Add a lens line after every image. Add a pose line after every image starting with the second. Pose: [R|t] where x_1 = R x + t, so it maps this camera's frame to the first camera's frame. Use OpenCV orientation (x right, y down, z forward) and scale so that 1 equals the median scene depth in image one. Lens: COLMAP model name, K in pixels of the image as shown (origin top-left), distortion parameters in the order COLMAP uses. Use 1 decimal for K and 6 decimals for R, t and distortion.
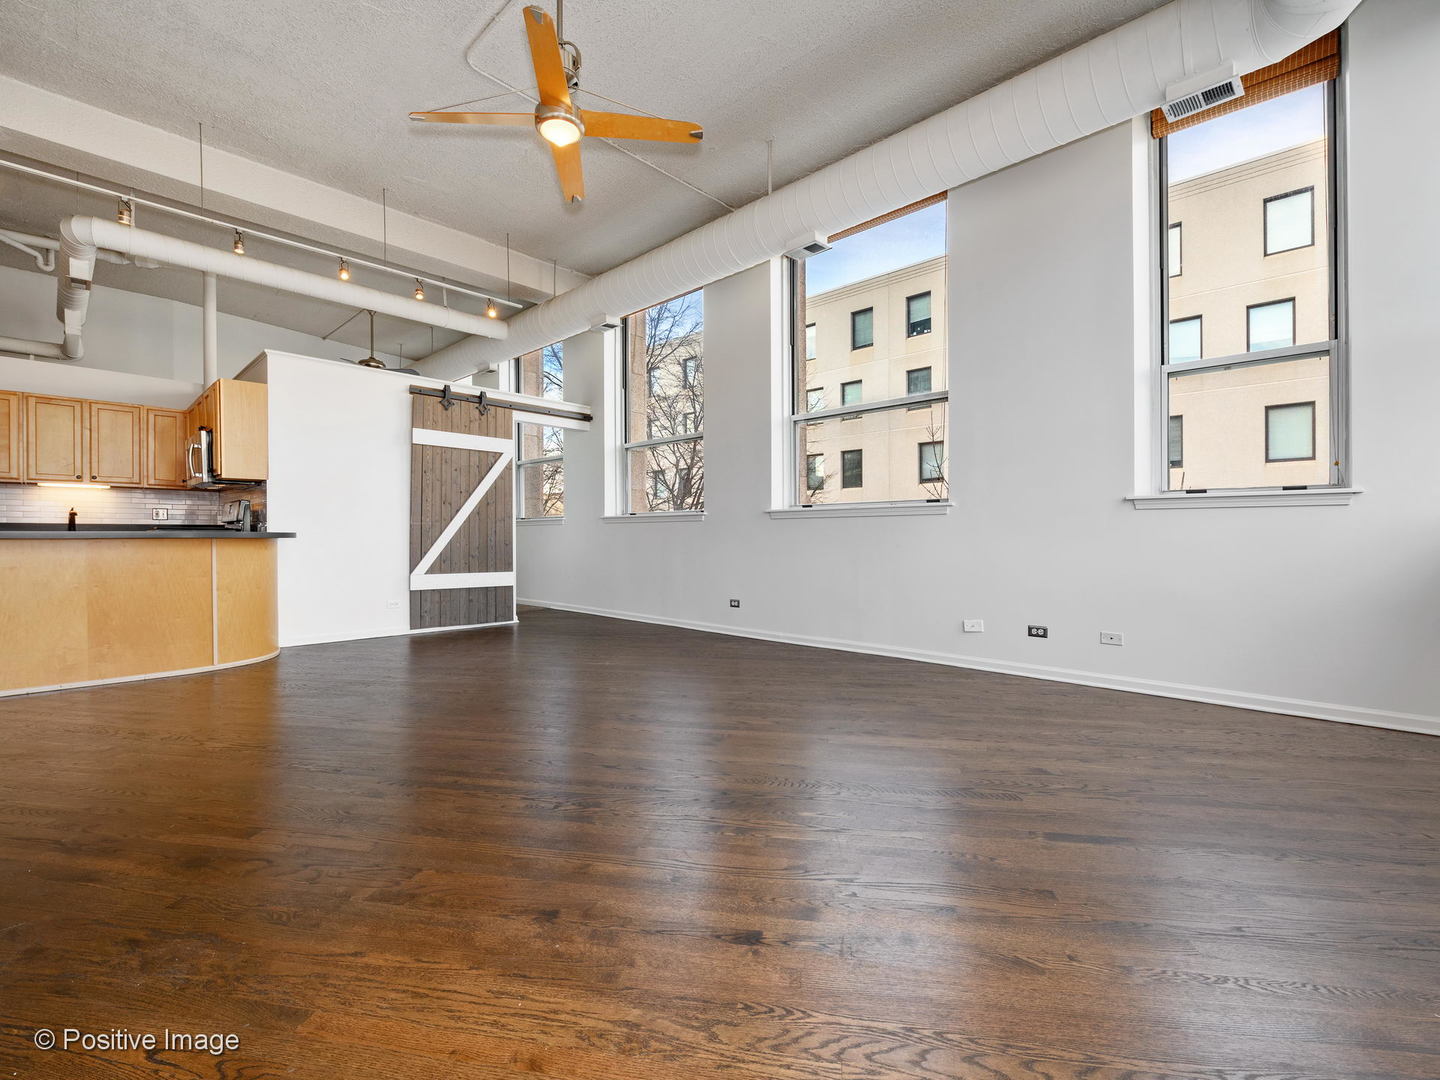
lens RADIAL K [[643.7, 0, 725.8], [0, 643.7, 542.6], [0, 0, 1]] dist [-0.005665, -0.000467]
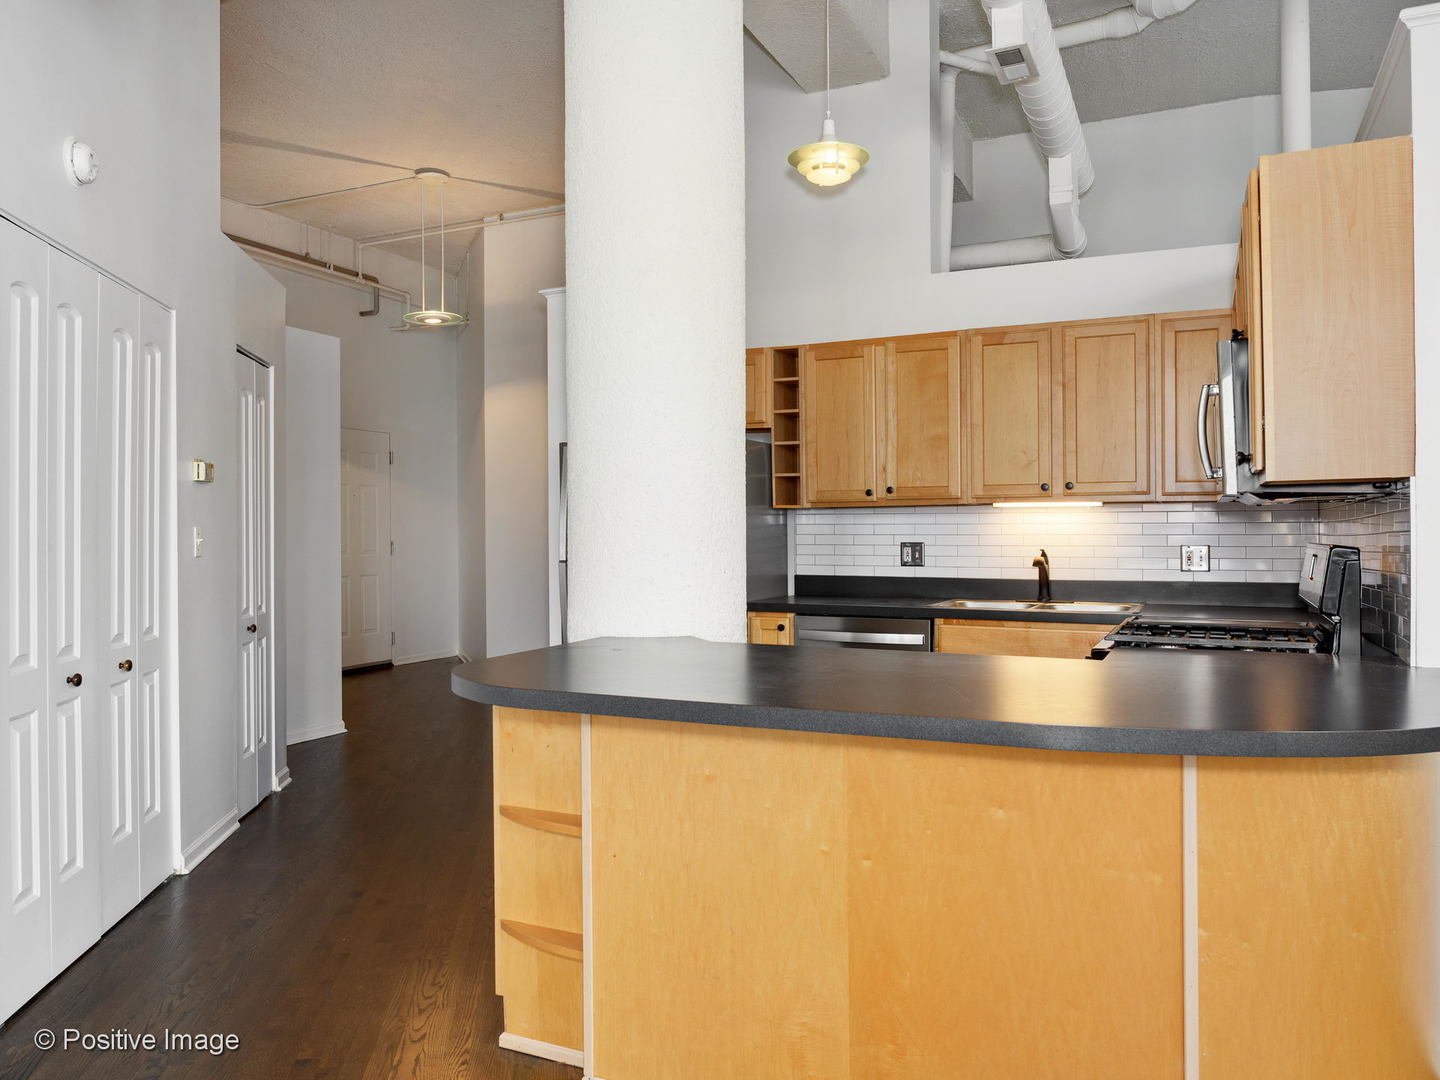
lens RADIAL K [[1037.2, 0, 714.6], [0, 1037.2, 539.2], [0, 0, 1]] dist [-0.012196, -0.003820]
pose [[0.310496, 0.004463, -0.950564, -0.326843], [-0.005210, 0.999982, 0.002993, -0.060220], [0.950560, 0.004023, 0.310514, 0.488267]]
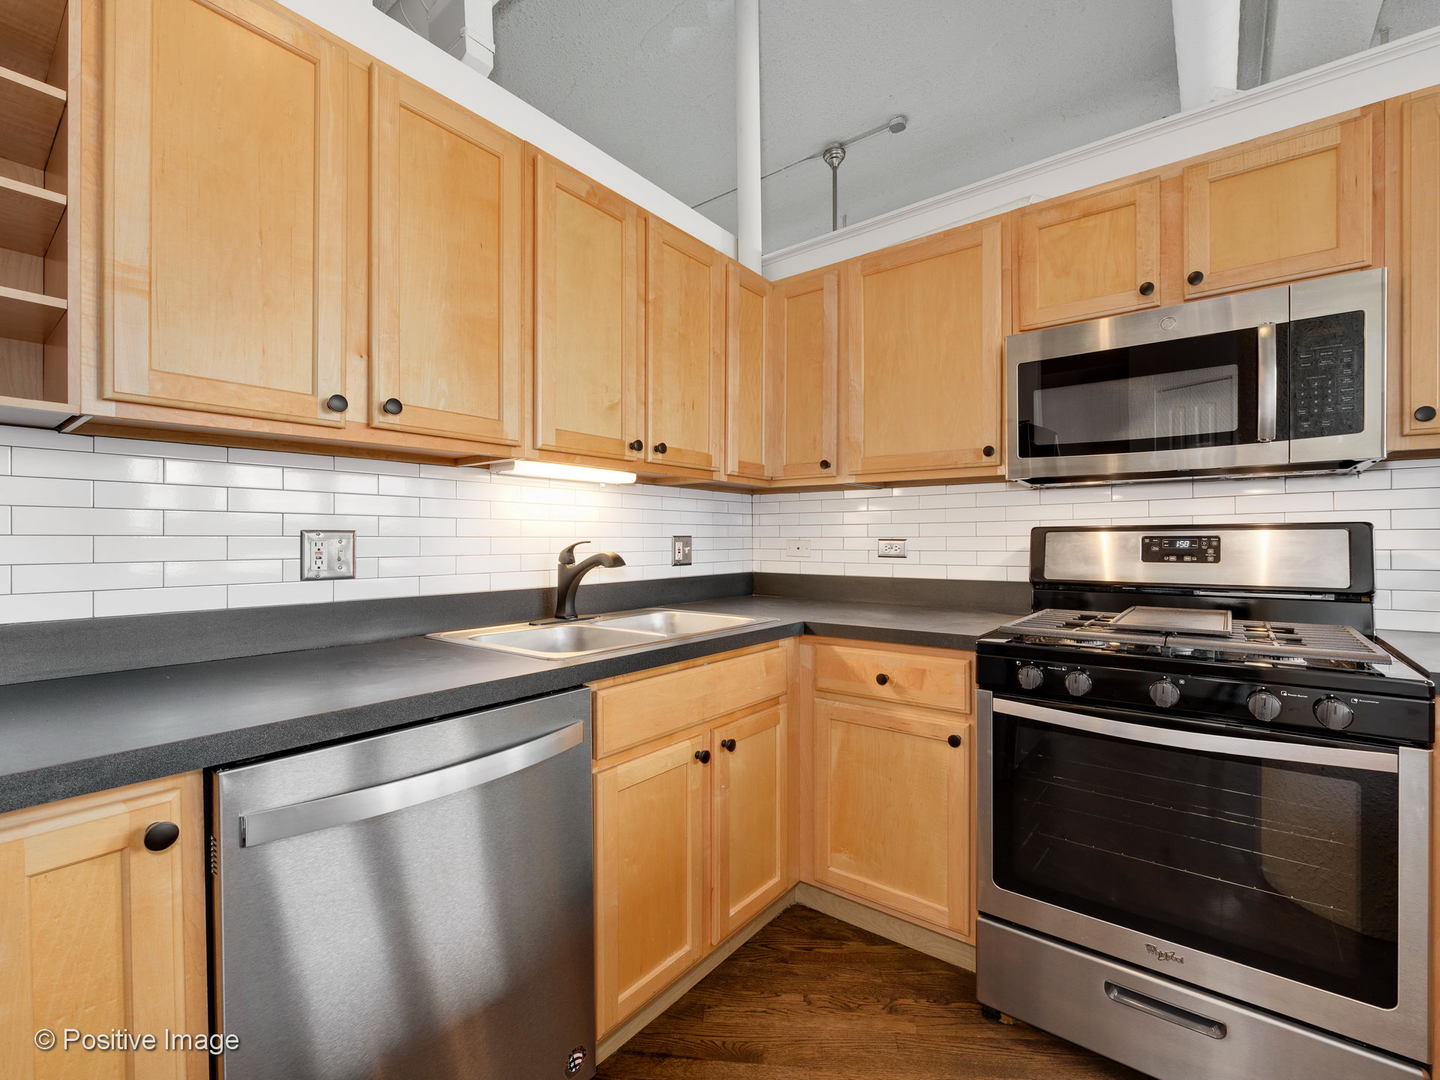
lens RADIAL K [[643.7, 0, 718.0], [0, 643.7, 543.7], [0, 0, 1]] dist [-0.005665, -0.000467]
pose [[0.995544, -0.002336, 0.094270, -0.932615], [0.002508, 0.999995, -0.001704, -0.050173], [-0.094266, 0.001933, 0.995545, 0.630776]]
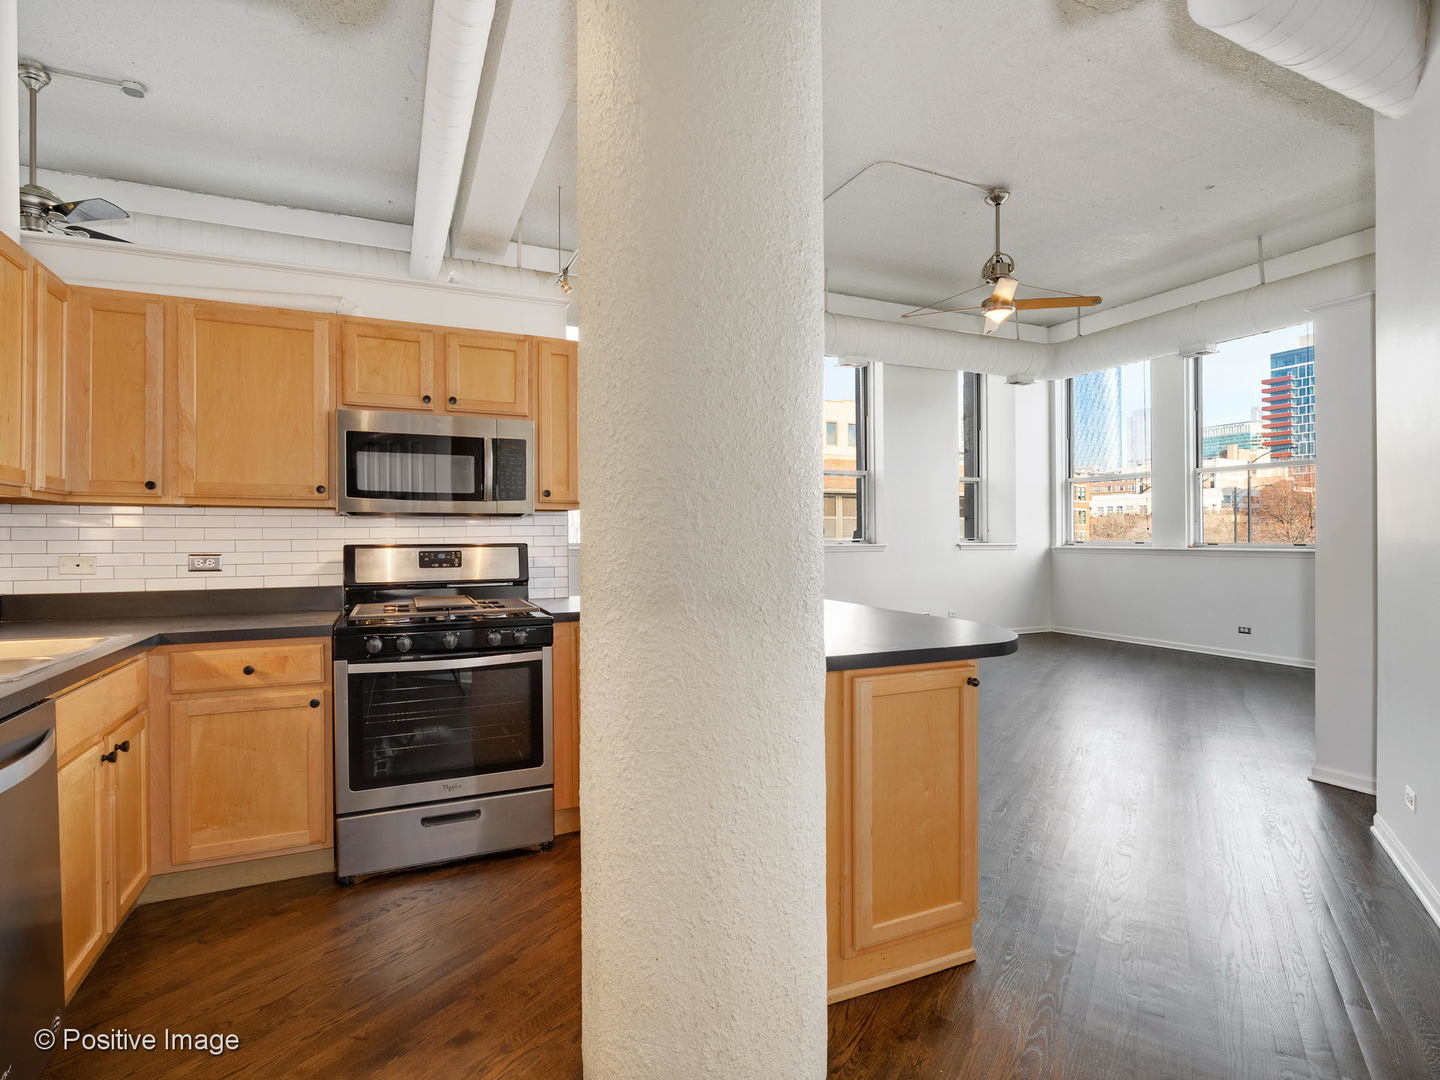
lens RADIAL K [[726.7, 0, 724.5], [0, 726.7, 533.5], [0, 0, 1]] dist [-0.020026, -0.000255]
pose [[0.370457, 0.002475, 0.928846, -1.102204], [0.013115, 0.999883, -0.007894, -0.059036], [-0.928757, 0.015106, 0.370381, 0.517946]]
